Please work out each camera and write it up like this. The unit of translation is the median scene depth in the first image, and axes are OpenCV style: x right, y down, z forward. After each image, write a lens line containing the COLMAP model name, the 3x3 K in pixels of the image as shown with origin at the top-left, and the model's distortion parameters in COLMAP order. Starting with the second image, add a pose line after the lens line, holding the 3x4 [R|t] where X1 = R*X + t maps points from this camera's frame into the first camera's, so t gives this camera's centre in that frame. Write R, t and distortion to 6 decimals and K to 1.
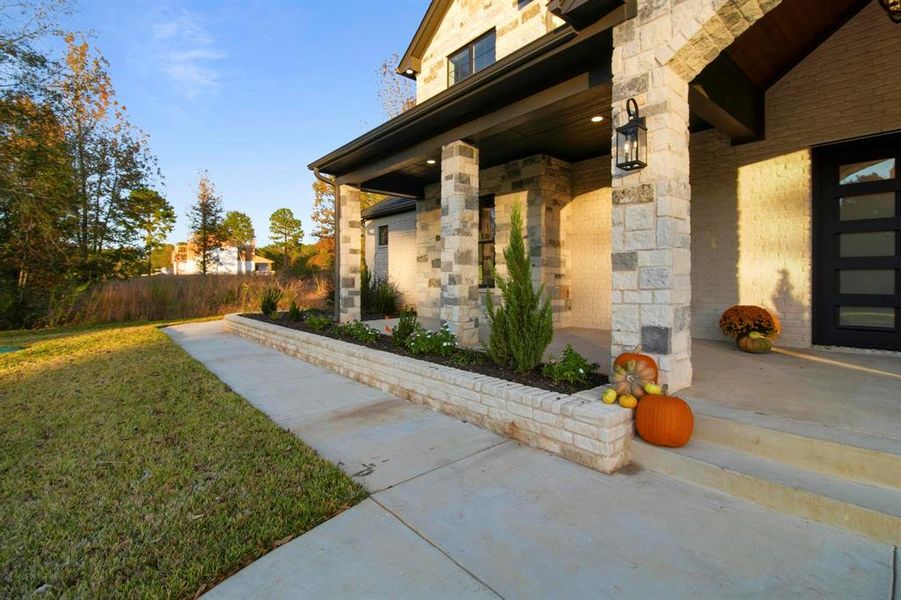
lens RADIAL K [[419.0, 0, 451.4], [0, 419.0, 283.0], [0, 0, 1]] dist [-0.003263, -0.012485]
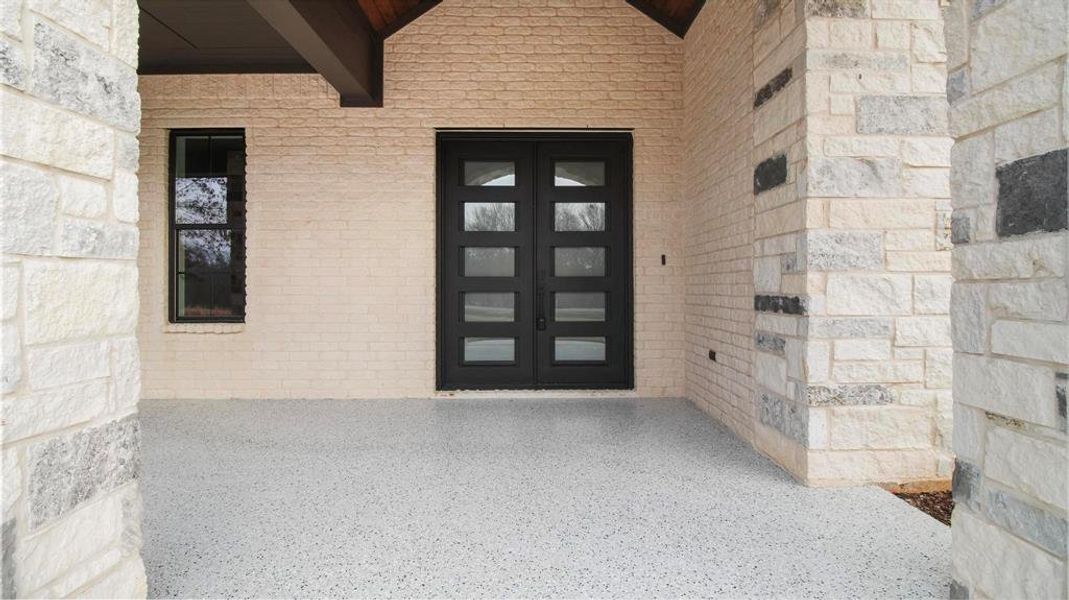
lens RADIAL K [[485.1, 0, 533.3], [0, 485.1, 289.0], [0, 0, 1]] dist [-0.003146, -0.000517]
pose [[0.644351, -0.003639, 0.764721, 0.448294], [0.005698, 0.999984, -0.000042, -0.054003], [-0.764709, 0.004384, 0.644361, 0.428481]]
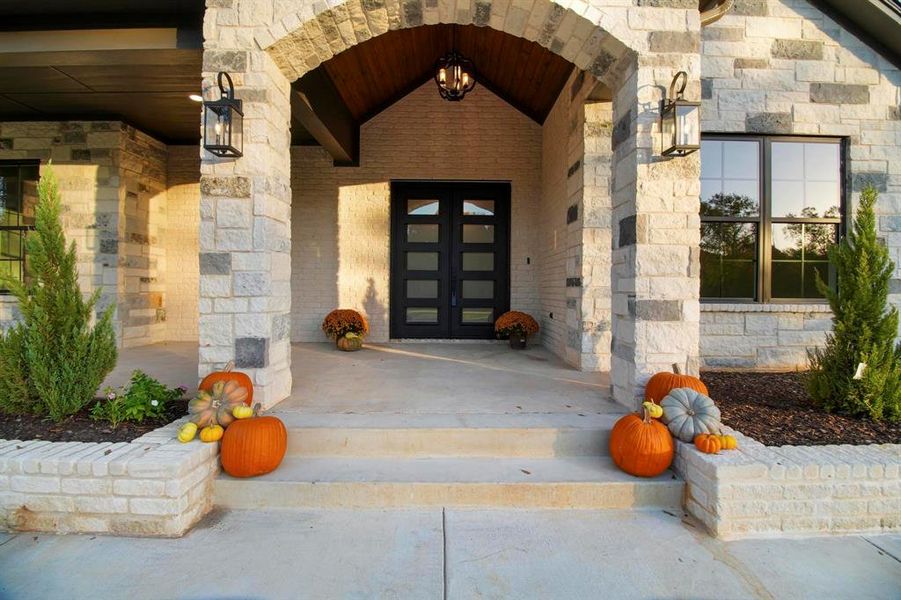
lens RADIAL K [[401.7, 0, 455.5], [0, 401.7, 286.5], [0, 0, 1]] dist [-0.004820, -0.000747]
pose [[0.642297, 0.009163, 0.766401, 0.102867], [-0.004684, 0.999957, -0.008030, -0.000998], [-0.766442, 0.001567, 0.642312, 0.106475]]
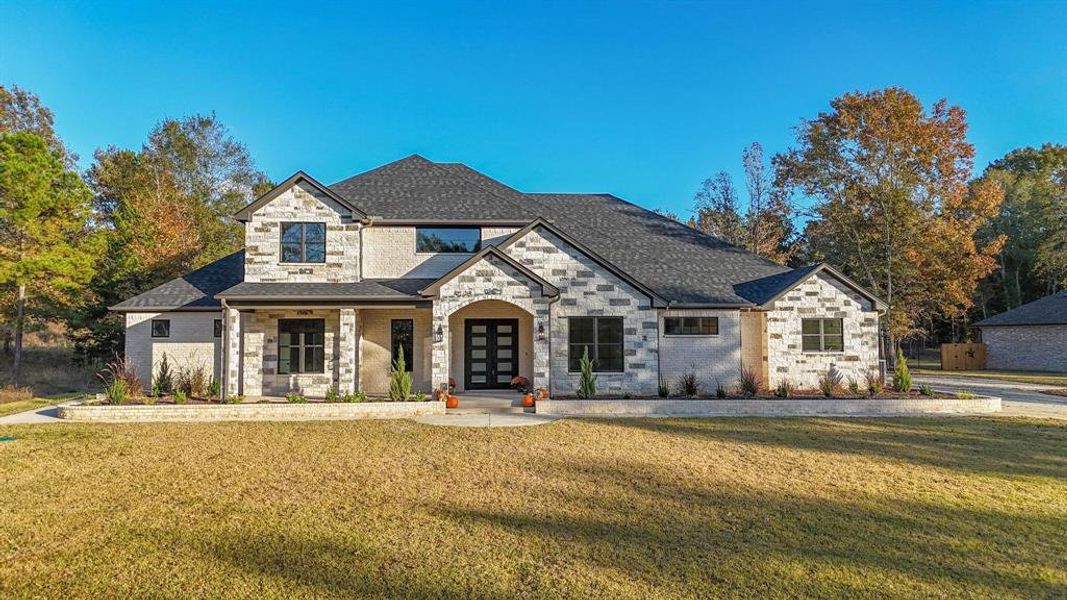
lens RADIAL K [[747.1, 0, 526.7], [0, 747.1, 286.6], [0, 0, 1]] dist [0.112337, -0.146563]
pose [[0.621322, 0.052300, 0.781808, -4.133919], [0.010492, 0.997125, -0.075042, -0.238356], [-0.783485, 0.054828, 0.618987, -3.604805]]
